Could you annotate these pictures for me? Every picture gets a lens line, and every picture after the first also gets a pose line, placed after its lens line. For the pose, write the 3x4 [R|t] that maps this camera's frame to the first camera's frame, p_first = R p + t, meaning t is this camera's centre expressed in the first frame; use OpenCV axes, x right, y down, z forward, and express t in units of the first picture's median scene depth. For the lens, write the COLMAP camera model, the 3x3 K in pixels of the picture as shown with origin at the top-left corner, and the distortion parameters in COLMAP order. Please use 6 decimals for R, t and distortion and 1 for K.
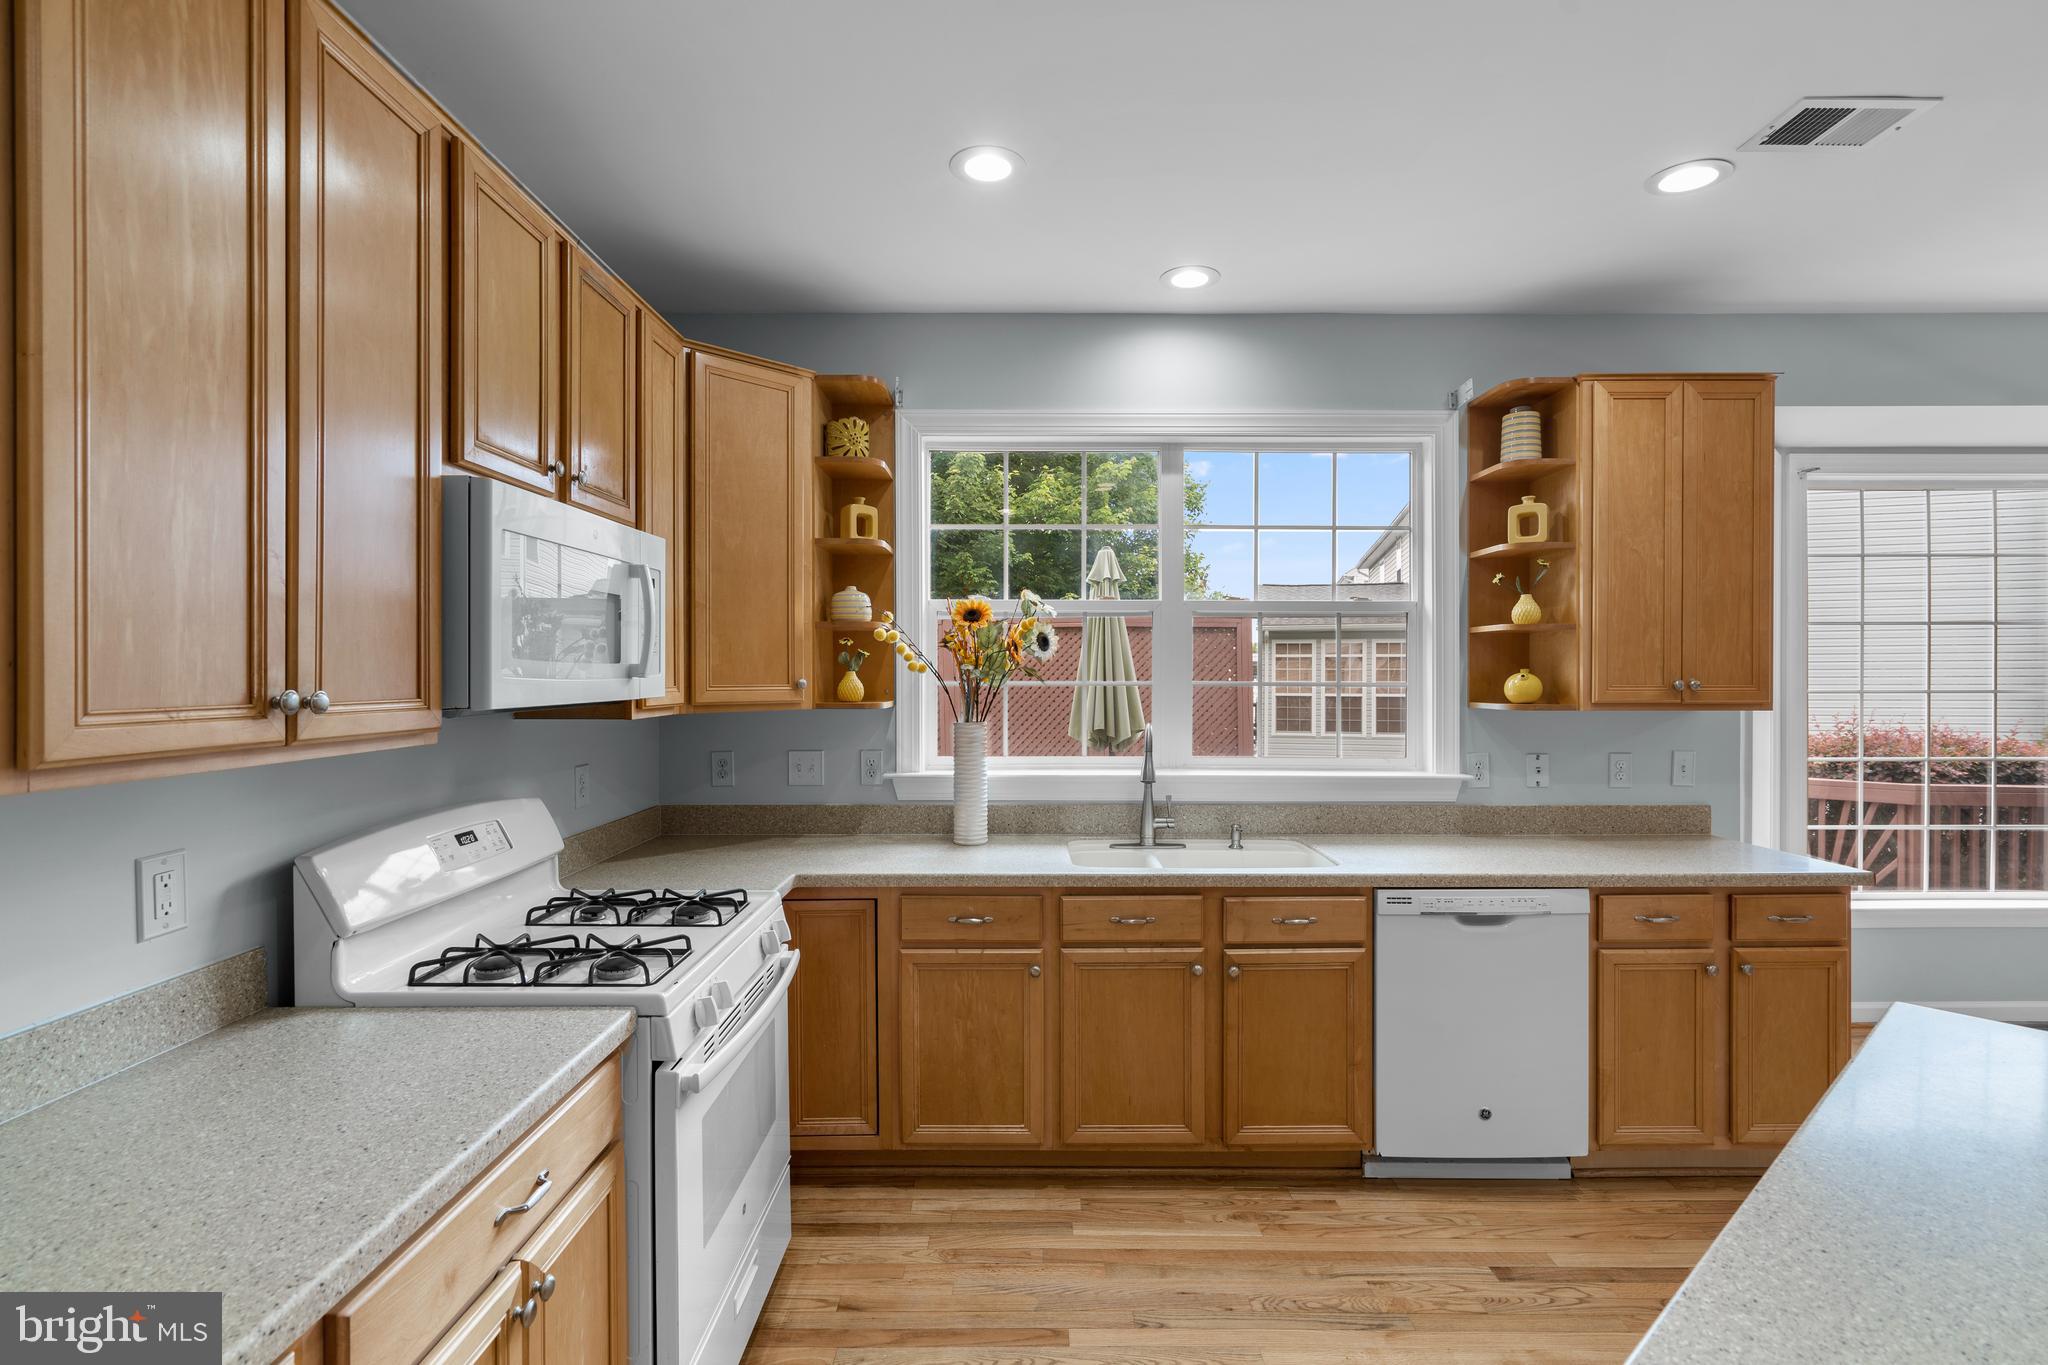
lens RADIAL K [[933.6, 0, 1025.6], [0, 933.6, 682.7], [0, 0, 1]] dist [-0.009515, 0.005440]
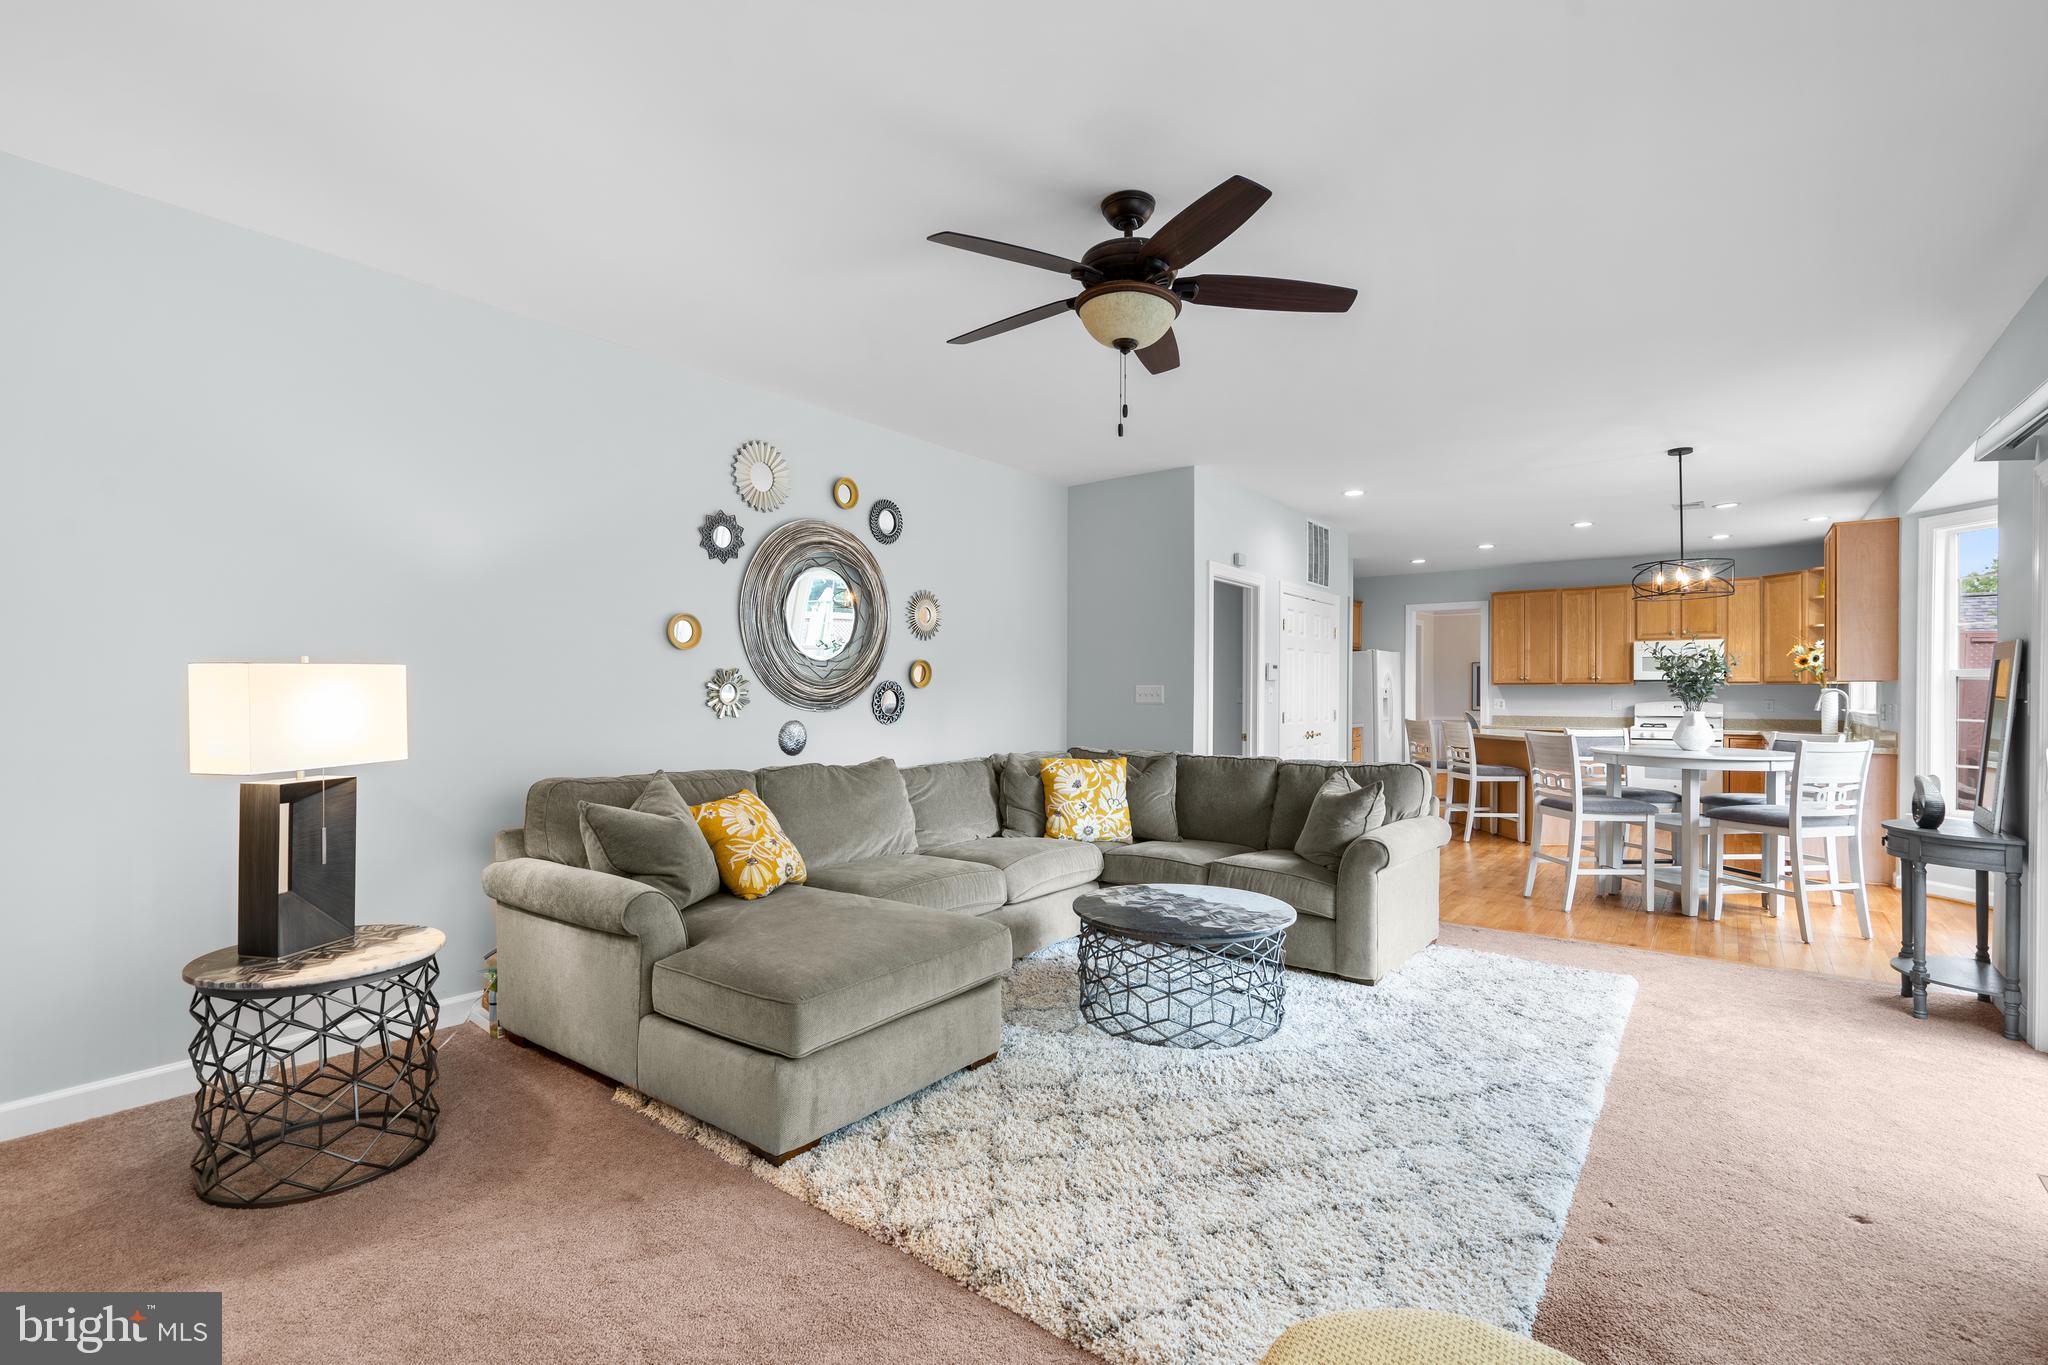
lens RADIAL K [[933.6, 0, 1014.2], [0, 933.6, 693.6], [0, 0, 1]] dist [-0.009515, 0.005440]
pose [[-0.608096, -0.000691, -0.793863, 3.681313], [-0.010284, 0.999923, 0.007008, 0.064532], [0.793797, 0.012426, -0.608056, 0.808421]]
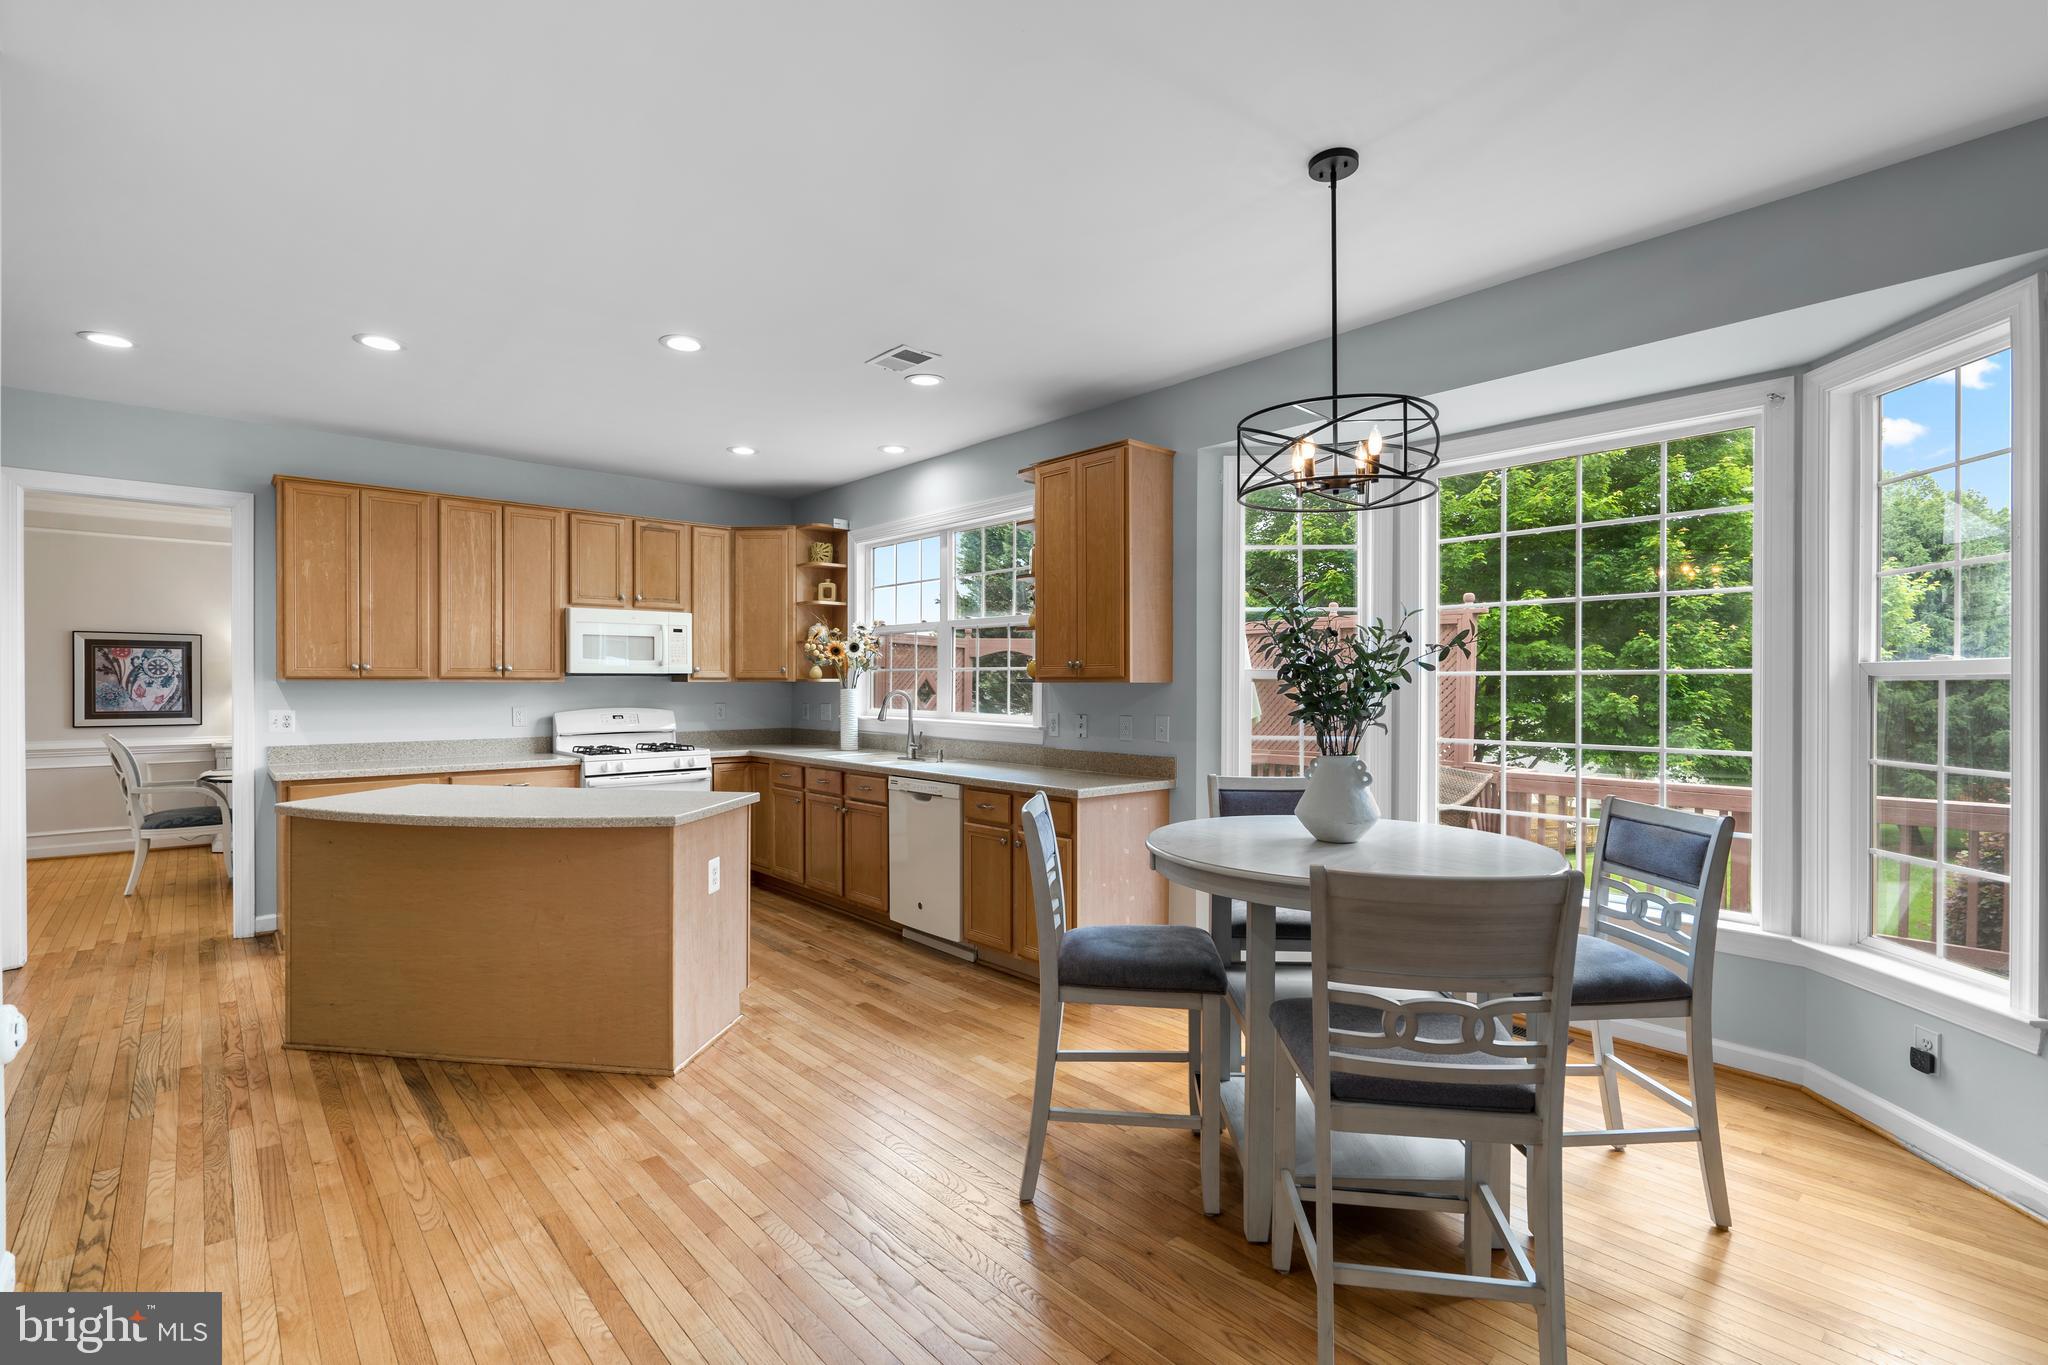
lens RADIAL K [[933.6, 0, 1031.6], [0, 933.6, 691.9], [0, 0, 1]] dist [-0.009515, 0.005440]
pose [[0.668394, 0.007402, -0.743770, 1.766271], [-0.007921, 0.999965, 0.002833, 0.041969], [0.743765, 0.003998, 0.668429, -0.036079]]
